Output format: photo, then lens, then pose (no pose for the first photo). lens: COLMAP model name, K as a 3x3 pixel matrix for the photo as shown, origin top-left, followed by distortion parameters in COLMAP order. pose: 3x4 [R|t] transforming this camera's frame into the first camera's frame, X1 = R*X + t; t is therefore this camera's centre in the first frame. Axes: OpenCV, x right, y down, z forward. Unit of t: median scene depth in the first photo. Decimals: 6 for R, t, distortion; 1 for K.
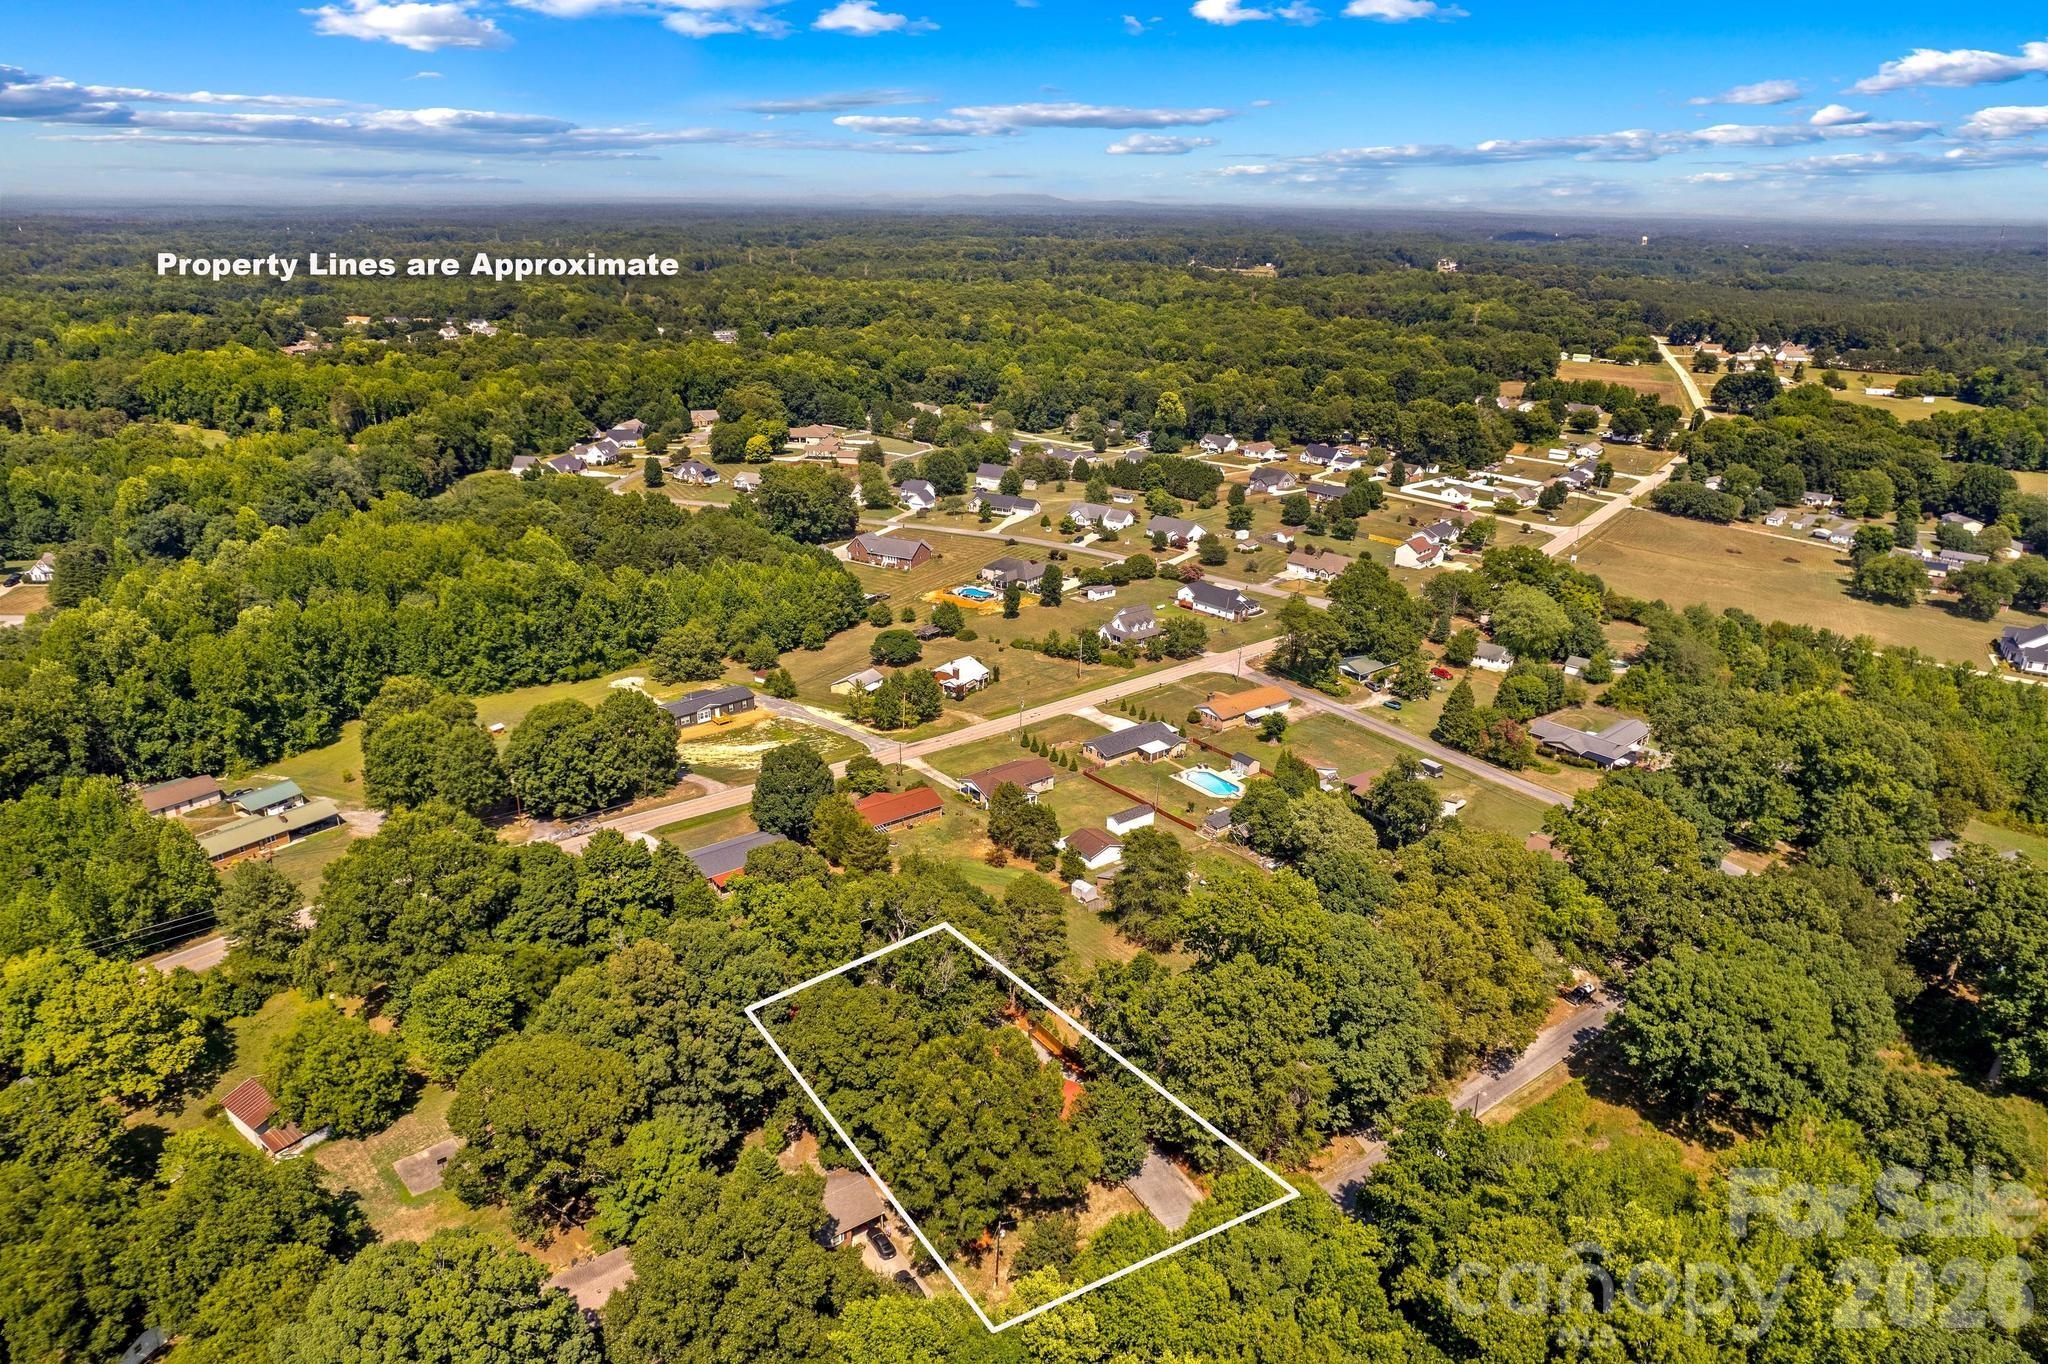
lens RADIAL K [[1306.6, 0, 1021.3], [0, 1306.6, 698.7], [0, 0, 1]] dist [-0.069911, 0.059360]
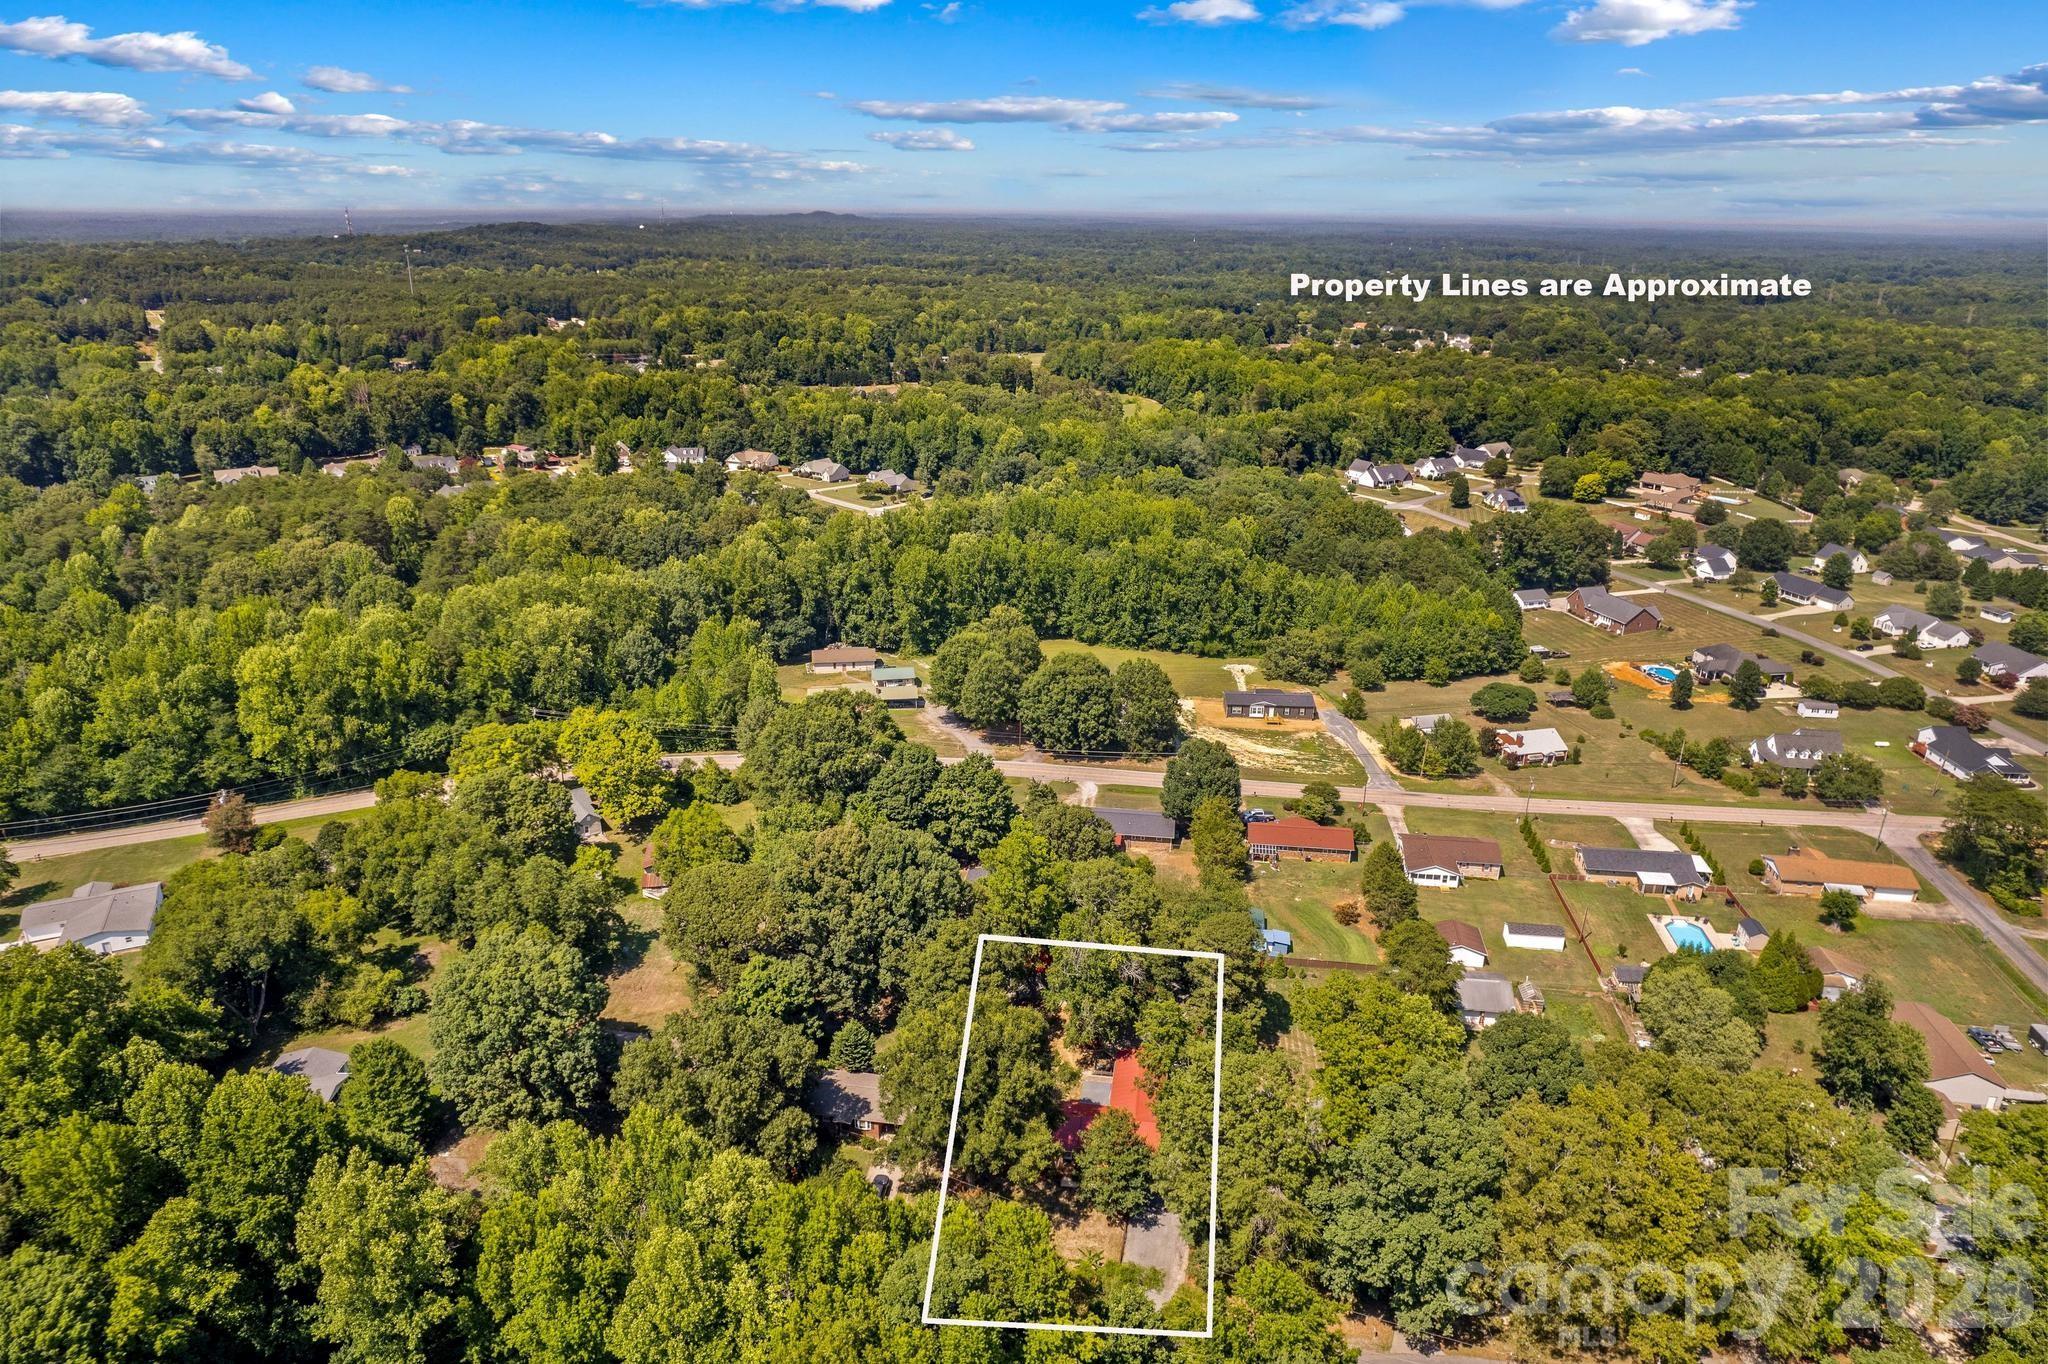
lens RADIAL K [[1306.6, 0, 1021.3], [0, 1306.6, 698.7], [0, 0, 1]] dist [-0.069911, 0.059360]
pose [[0.709774, 0.248006, -0.659328, 0.270908], [-0.258363, 0.962400, 0.083875, -0.031104], [0.655339, 0.110814, 0.747162, 0.091701]]
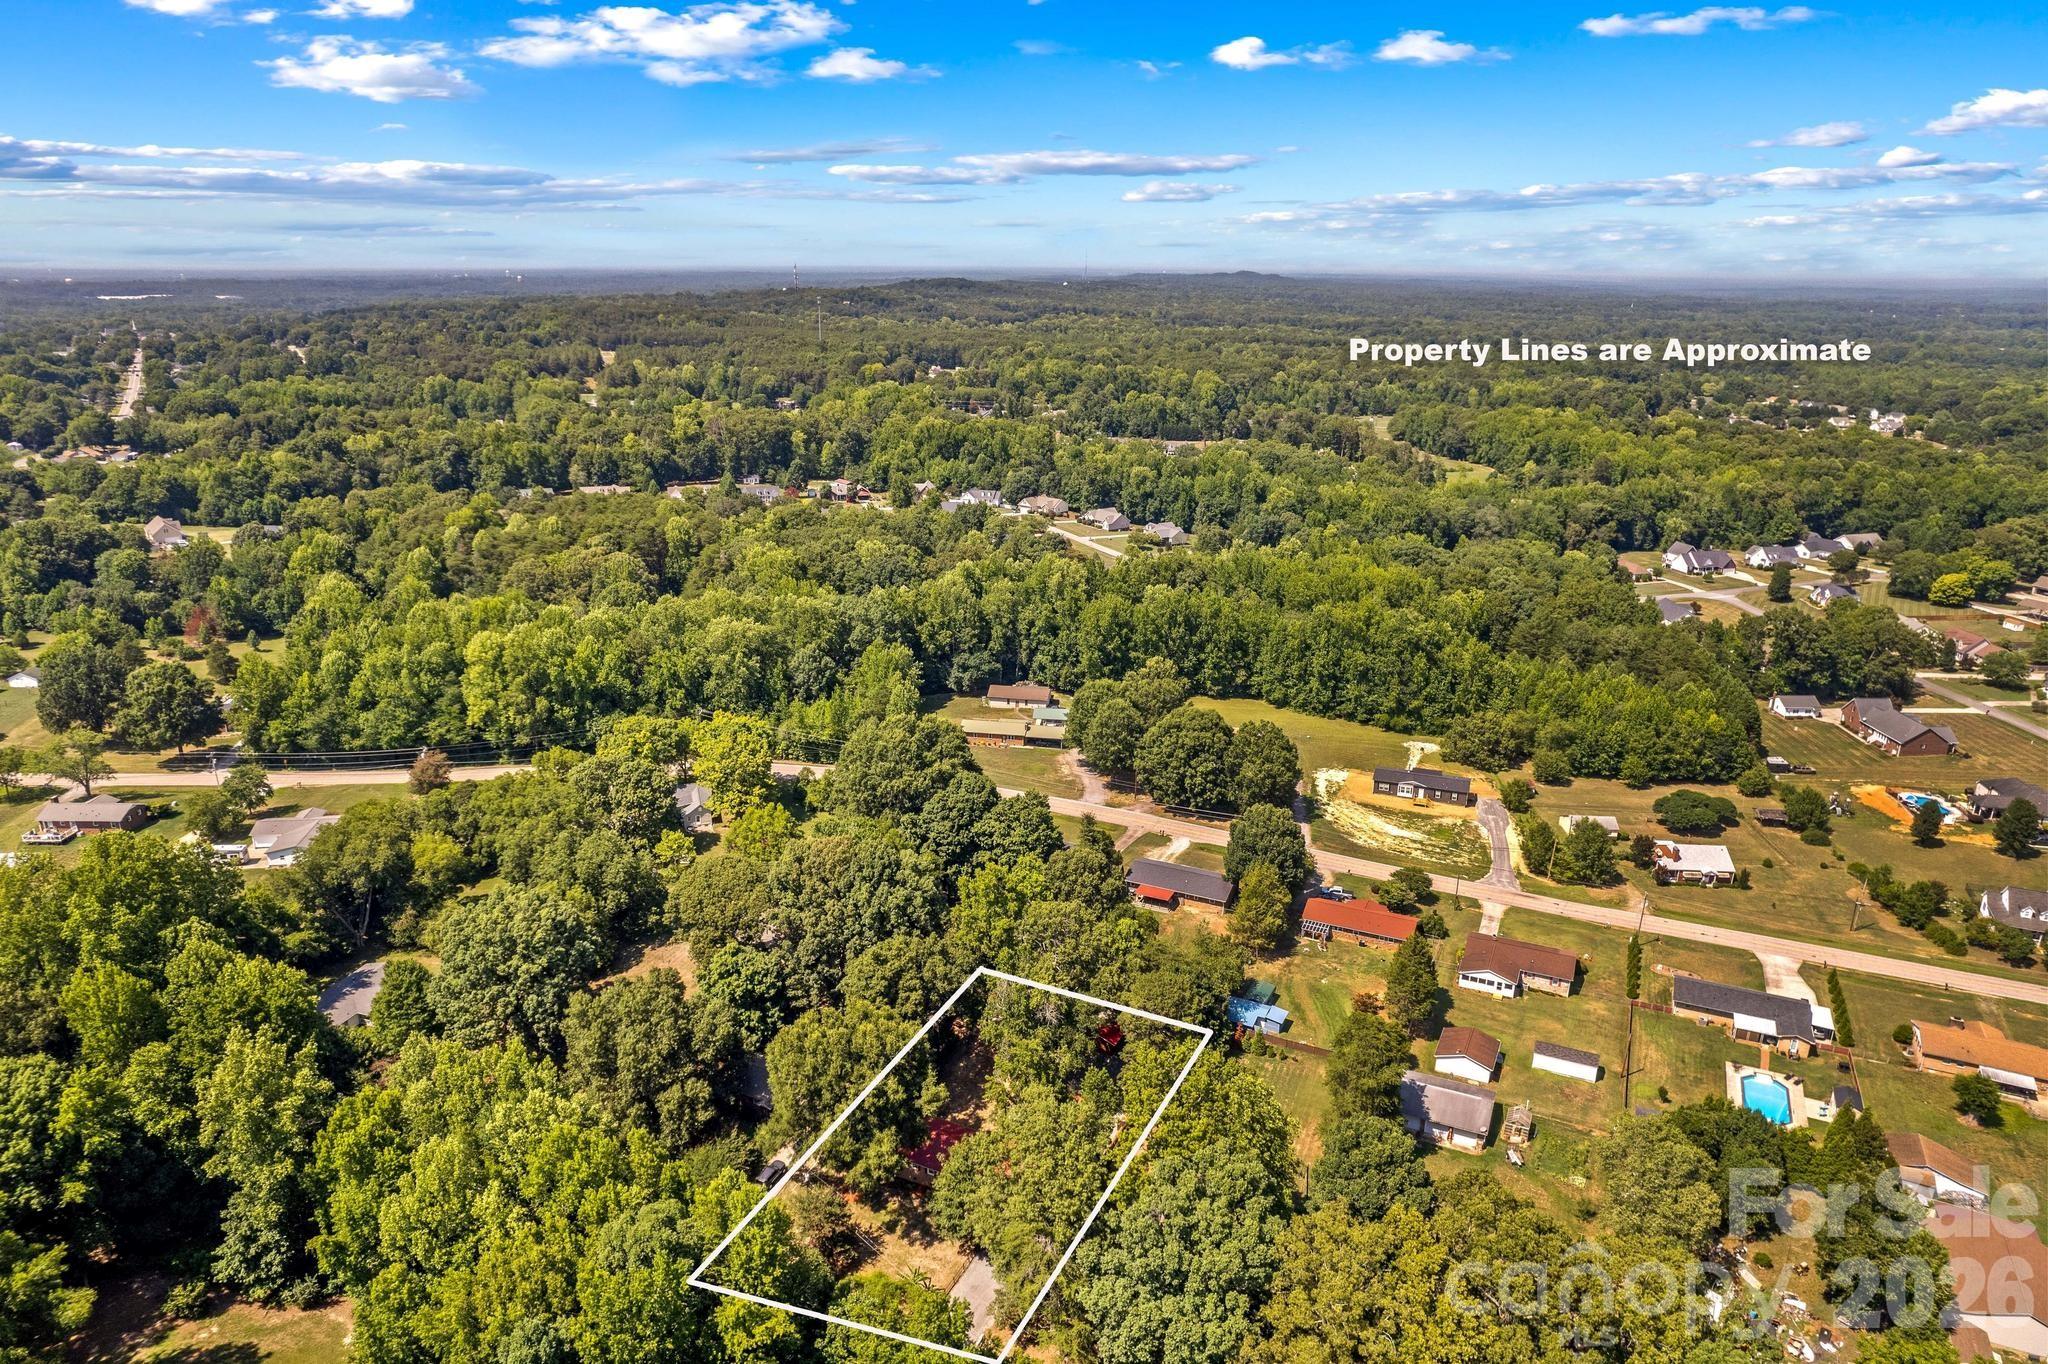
lens RADIAL K [[1306.6, 0, 1021.3], [0, 1306.6, 698.7], [0, 0, 1]] dist [-0.069911, 0.059360]
pose [[0.455595, 0.278287, -0.845571, 0.387416], [-0.326152, 0.936011, 0.132321, -0.077560], [0.828286, 0.215500, 0.517206, 0.212455]]
